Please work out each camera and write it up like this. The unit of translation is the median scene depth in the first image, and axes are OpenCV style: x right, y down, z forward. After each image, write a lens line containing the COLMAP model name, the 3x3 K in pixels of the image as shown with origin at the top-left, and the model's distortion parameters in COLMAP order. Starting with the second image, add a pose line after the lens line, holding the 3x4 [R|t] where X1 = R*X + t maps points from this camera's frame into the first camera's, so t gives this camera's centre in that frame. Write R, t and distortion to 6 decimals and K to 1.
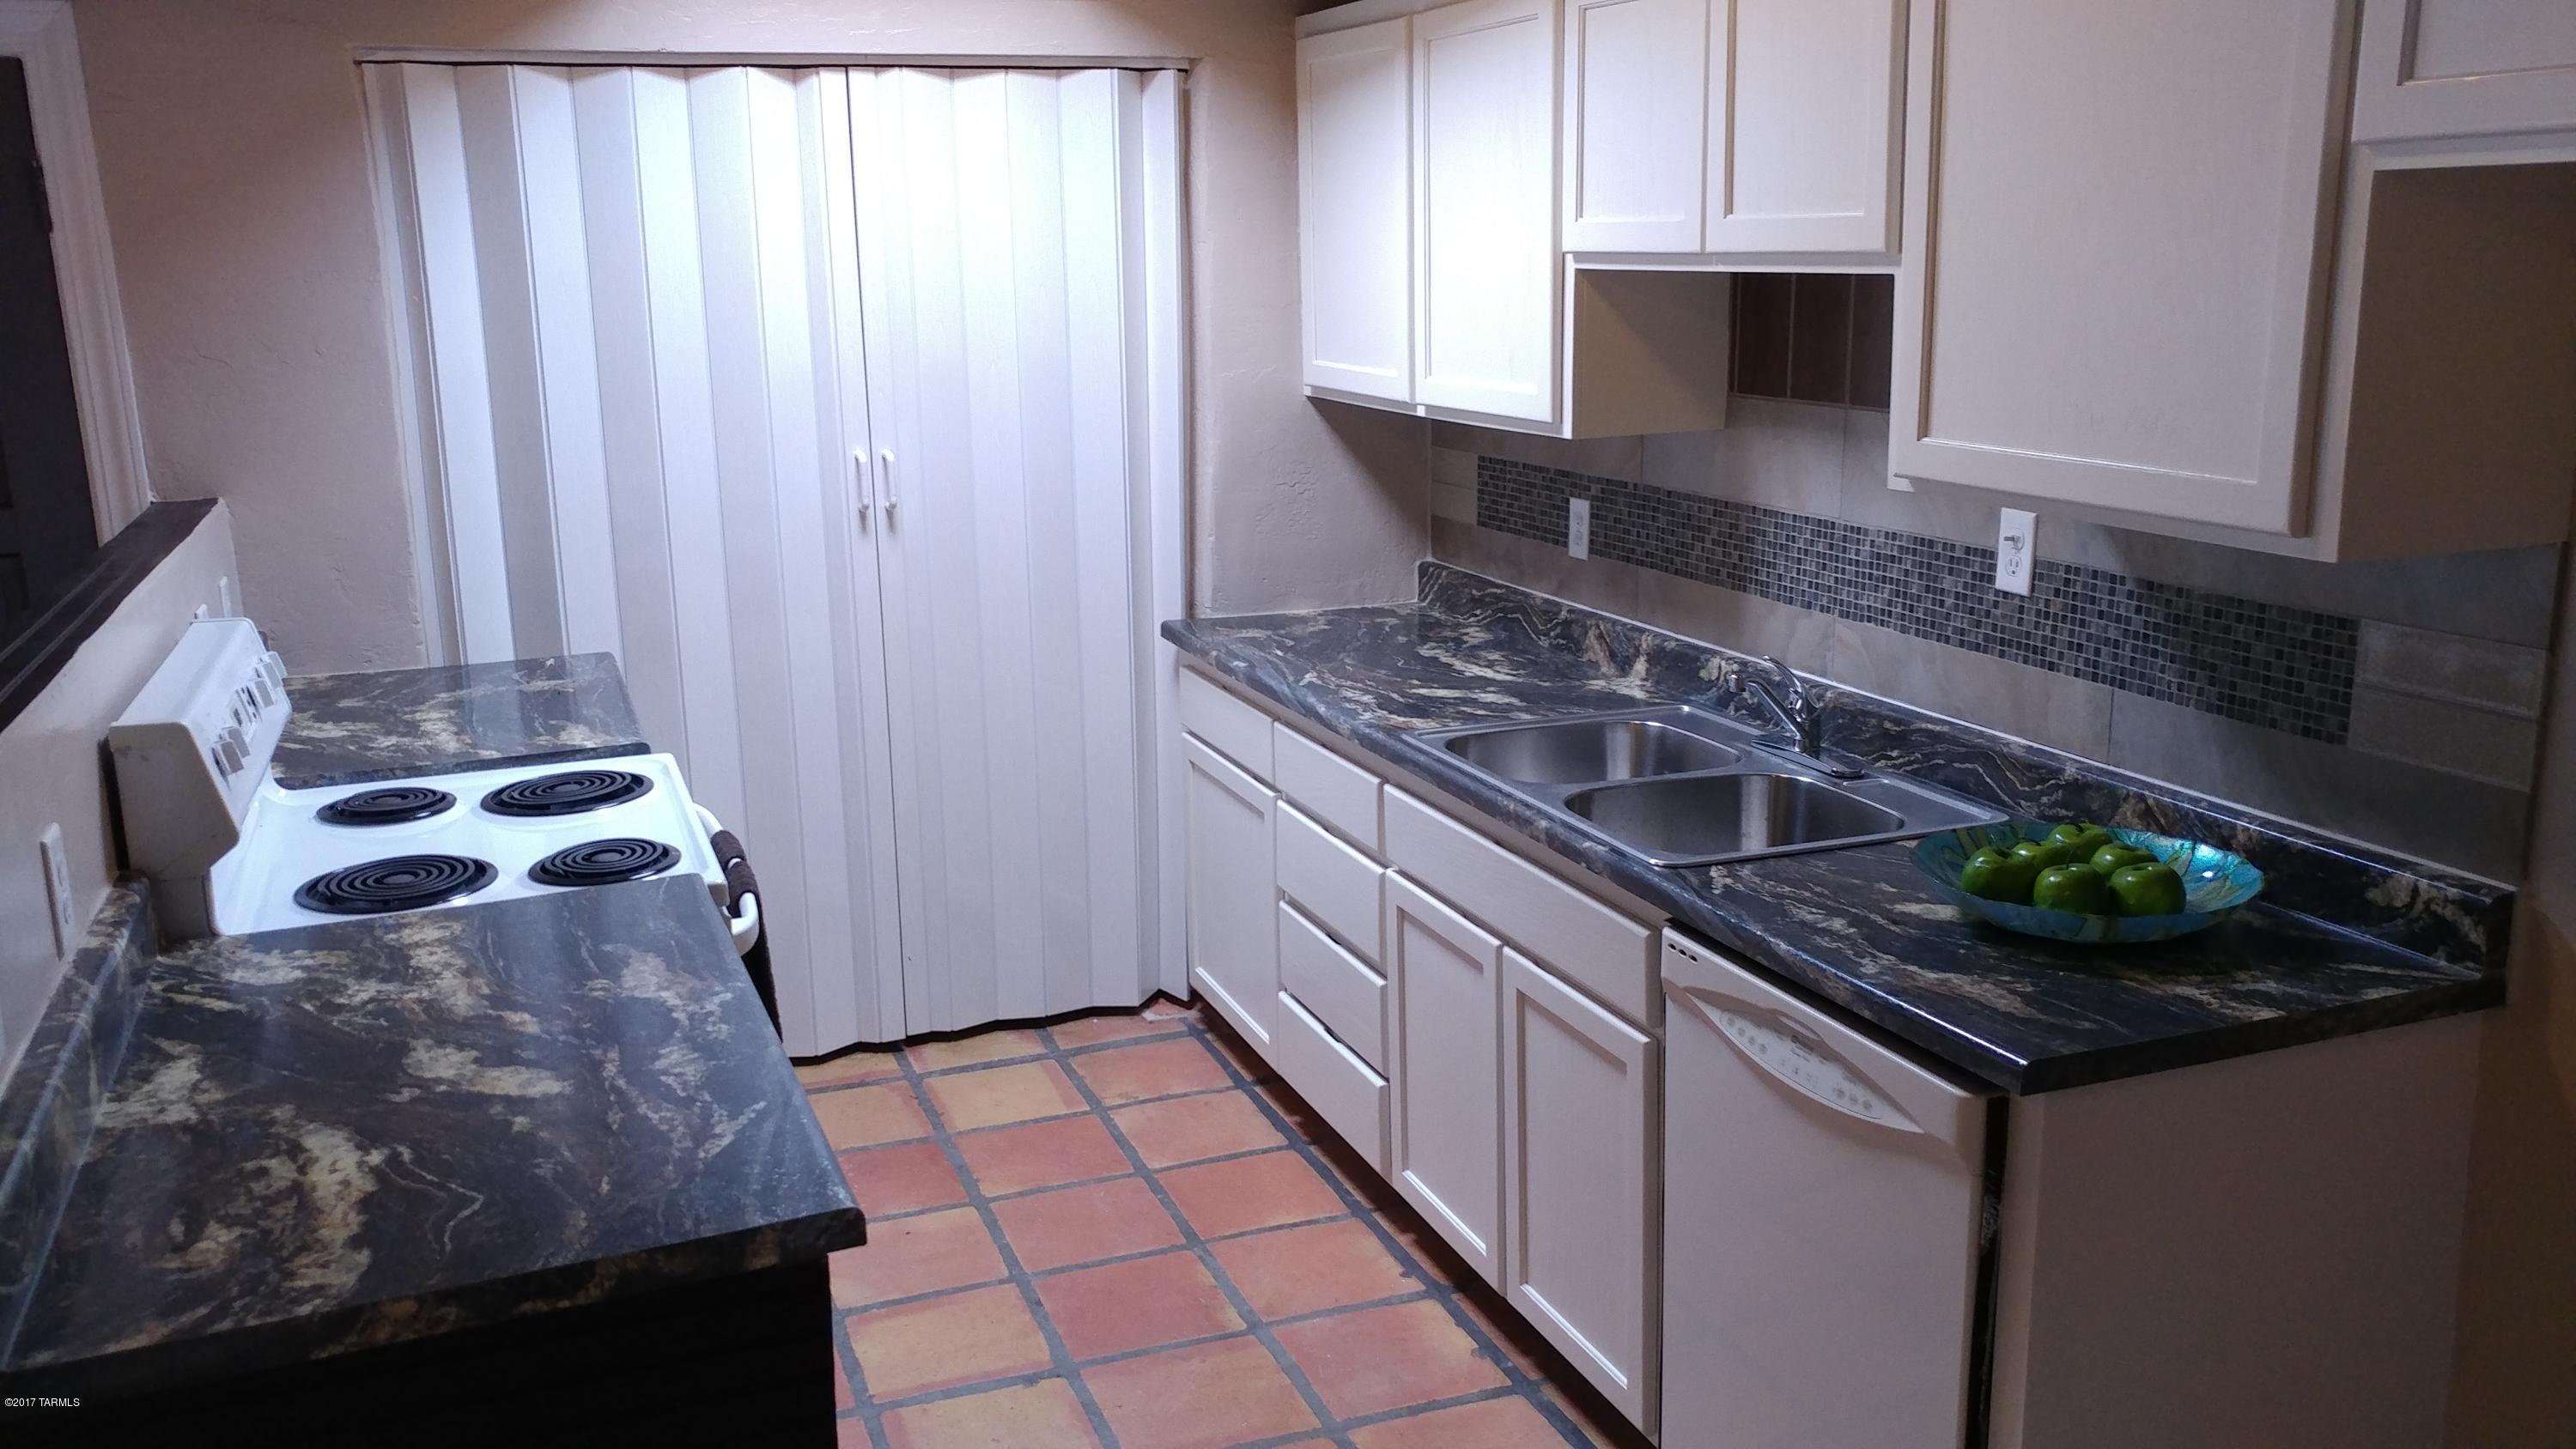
lens RADIAL K [[2091.9, 0, 1295.3], [0, 2091.9, 756.9], [0, 0, 1]] dist [-0.021978, -0.002230]
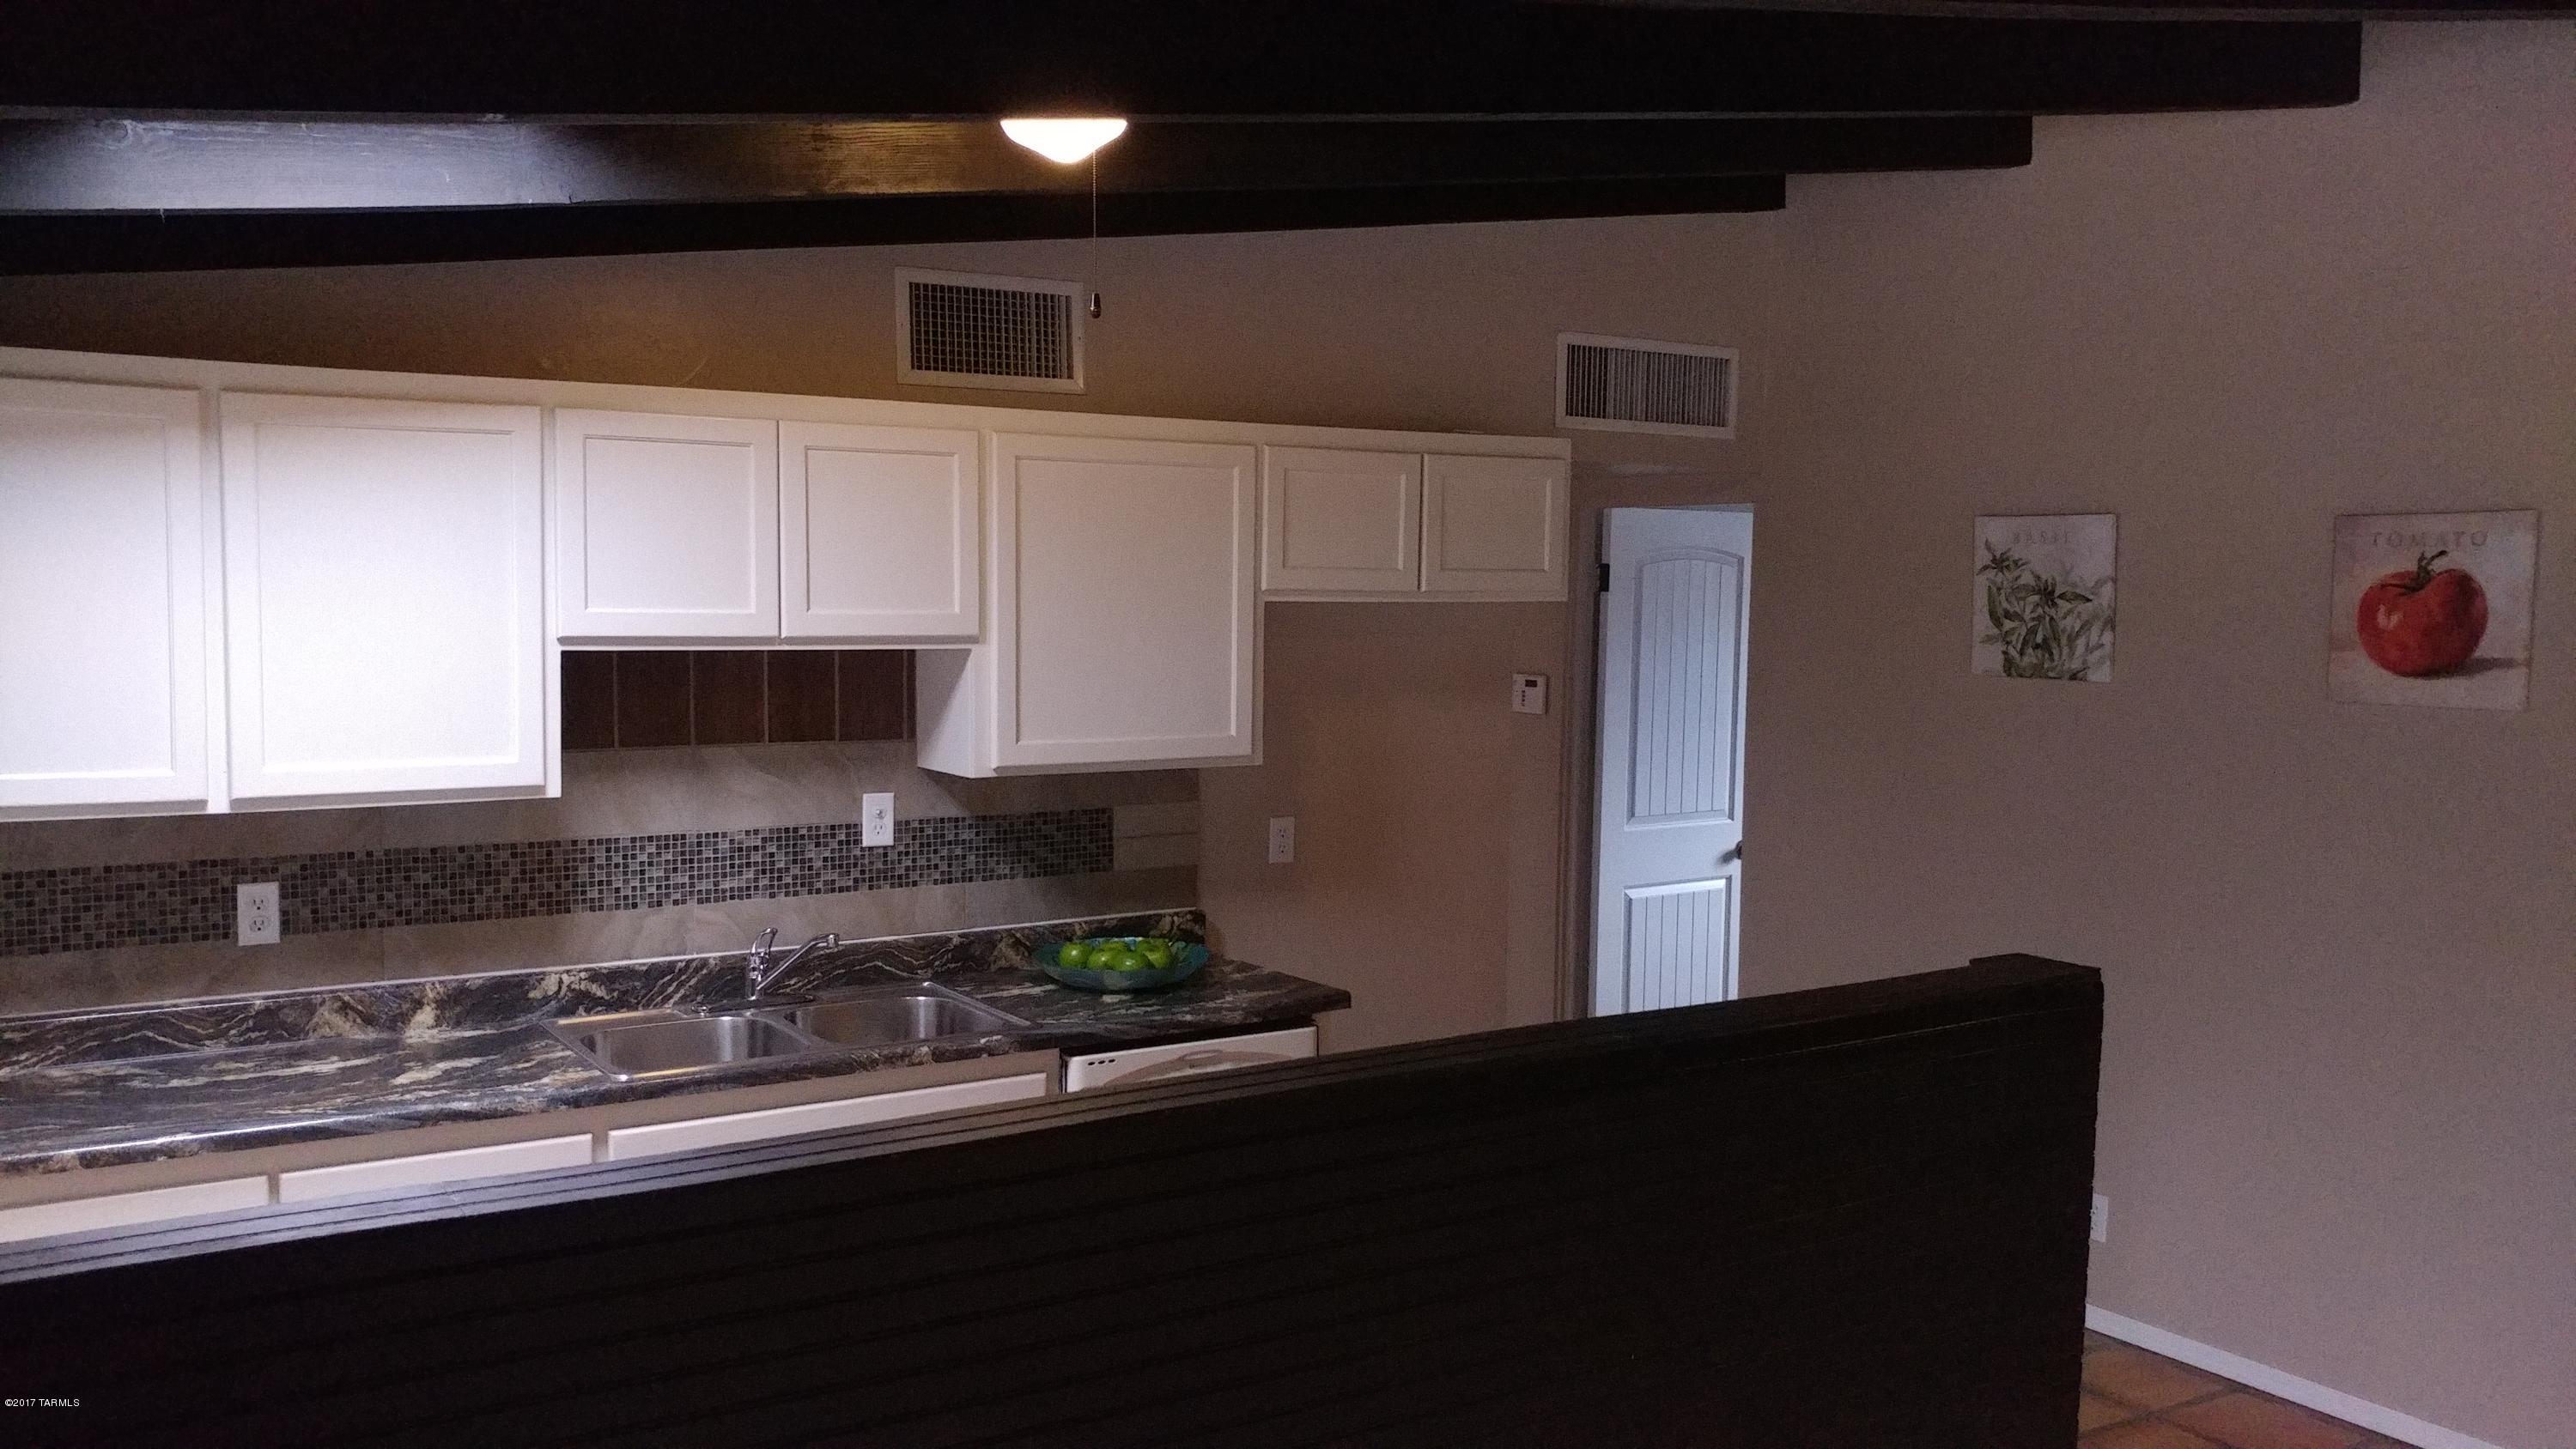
lens RADIAL K [[2136.6, 0, 1287.1], [0, 2136.6, 672.5], [0, 0, 1]] dist [0.123484, -0.258931]
pose [[-0.180600, -0.030426, 0.983086, -1.176232], [0.226798, 0.971297, 0.071726, -0.229238], [-0.957051, 0.235915, -0.168516, 0.867047]]
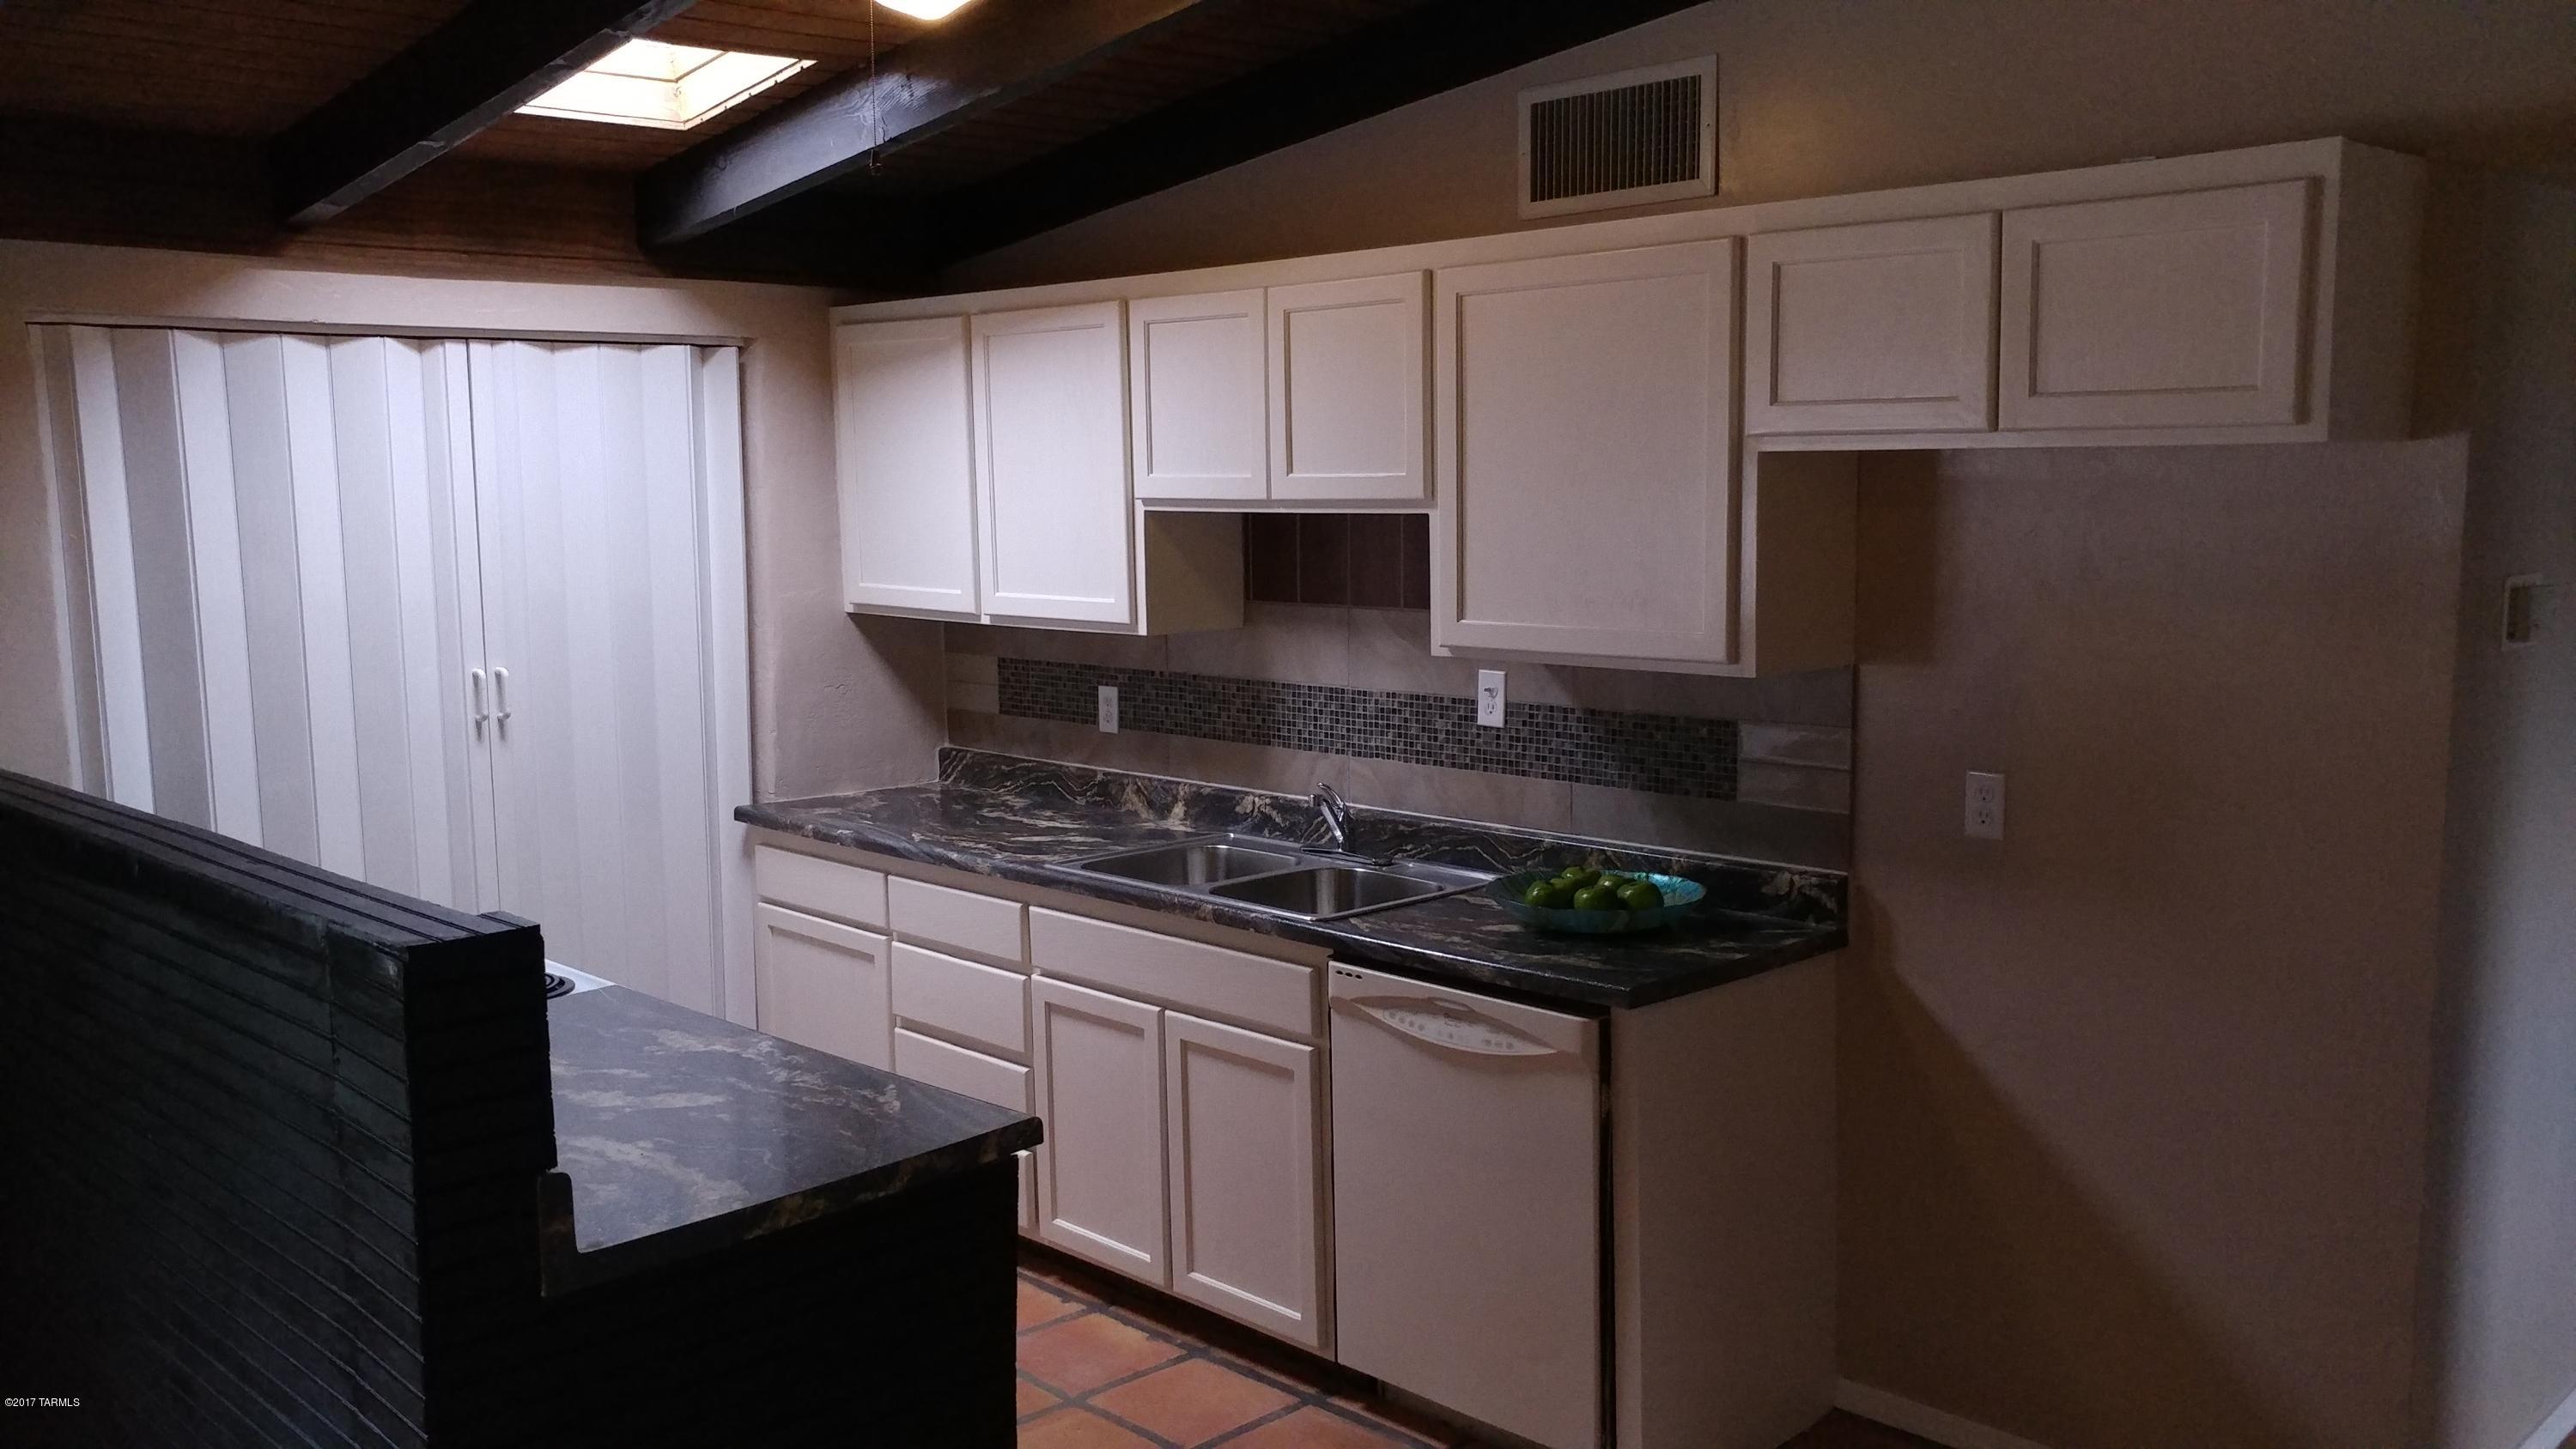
lens RADIAL K [[2075.5, 0, 1288.0], [0, 2075.5, 724.5], [0, 0, 1]] dist [0.013856, -0.005930]
pose [[0.921676, -0.042096, 0.385671, -0.319013], [0.089913, 0.990208, -0.106793, 0.057280], [-0.377398, 0.133105, 0.916435, -0.256267]]
